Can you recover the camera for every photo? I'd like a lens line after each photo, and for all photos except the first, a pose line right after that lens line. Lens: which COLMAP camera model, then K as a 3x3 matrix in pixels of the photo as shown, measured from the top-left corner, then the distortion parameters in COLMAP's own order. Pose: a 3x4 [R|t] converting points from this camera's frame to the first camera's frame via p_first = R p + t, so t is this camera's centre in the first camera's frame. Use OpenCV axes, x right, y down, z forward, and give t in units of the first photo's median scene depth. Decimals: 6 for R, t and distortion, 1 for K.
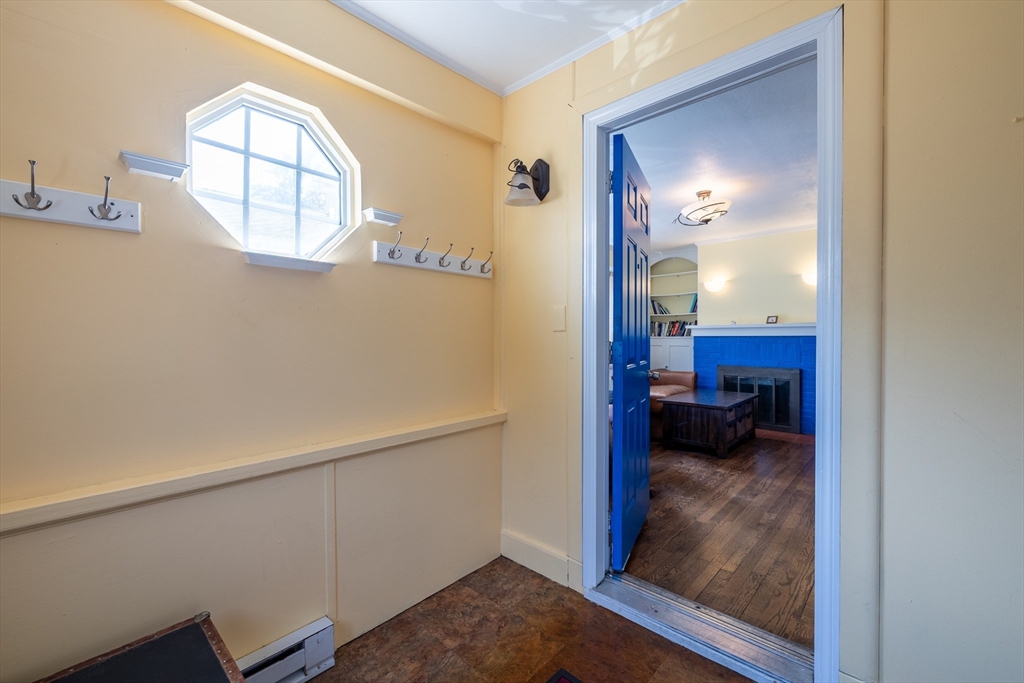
lens RADIAL K [[426.8, 0, 506.7], [0, 426.8, 338.9], [0, 0, 1]] dist [0.002638, 0.000298]
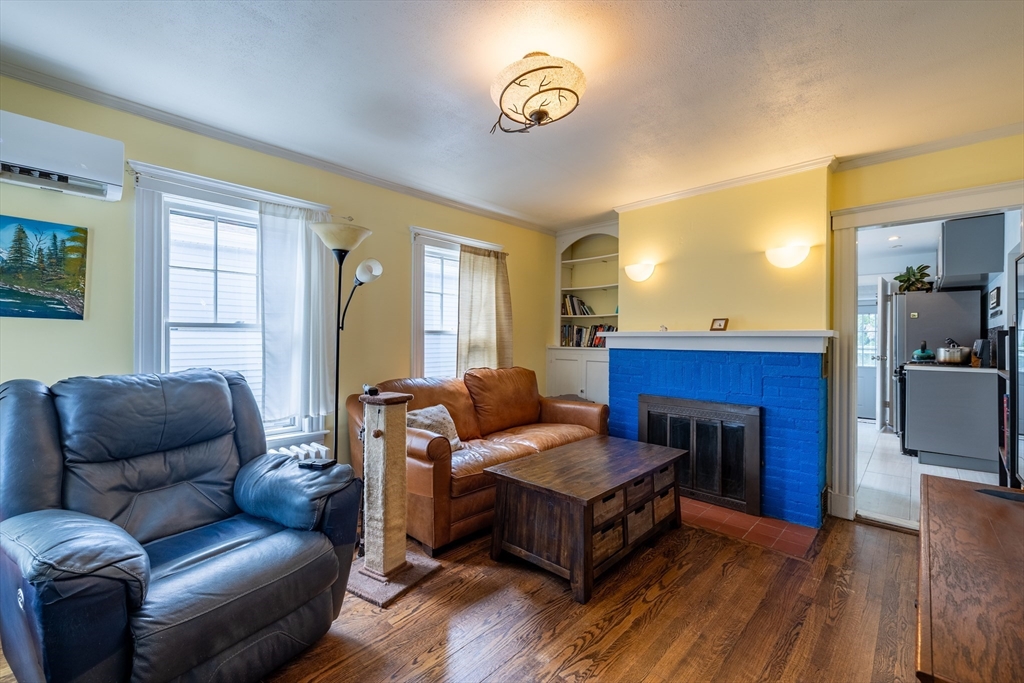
lens RADIAL K [[426.8, 0, 509.6], [0, 426.8, 337.4], [0, 0, 1]] dist [0.002638, 0.000298]
pose [[0.999925, 0.011511, -0.004118, 0.314762], [-0.011545, 0.999900, -0.008137, -0.017369], [0.004024, 0.008184, 0.999958, 0.373784]]
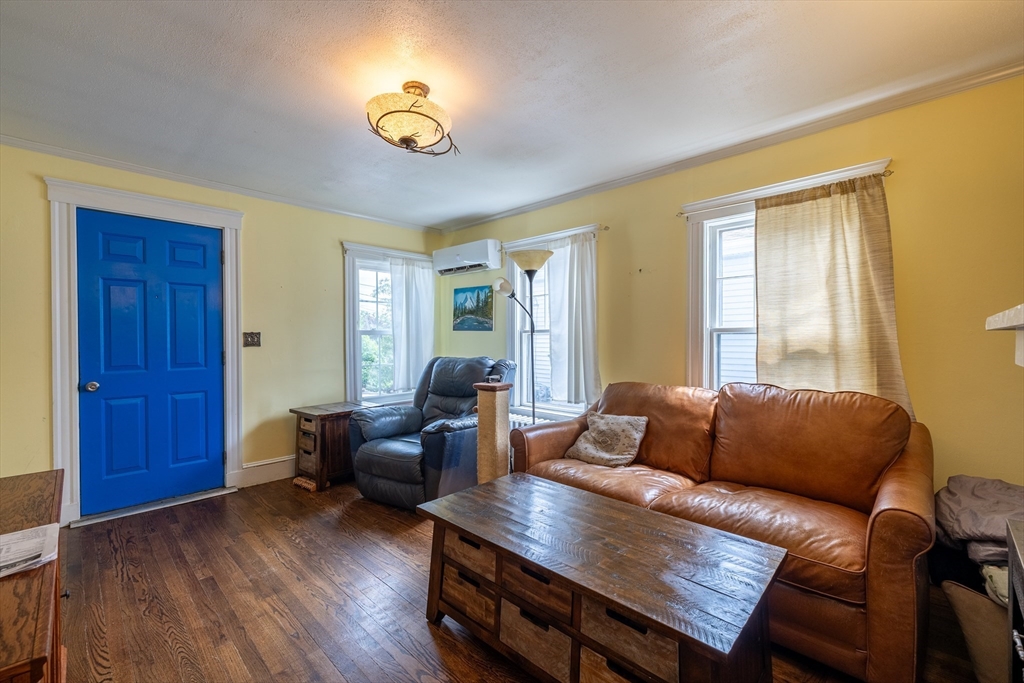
lens RADIAL K [[426.8, 0, 504.4], [0, 426.8, 342.5], [0, 0, 1]] dist [0.002638, 0.000298]
pose [[-0.016568, 0.015064, -0.999749, 0.735418], [-0.003113, 0.999881, 0.015117, -0.022727], [0.999858, 0.003363, -0.016519, 0.823873]]
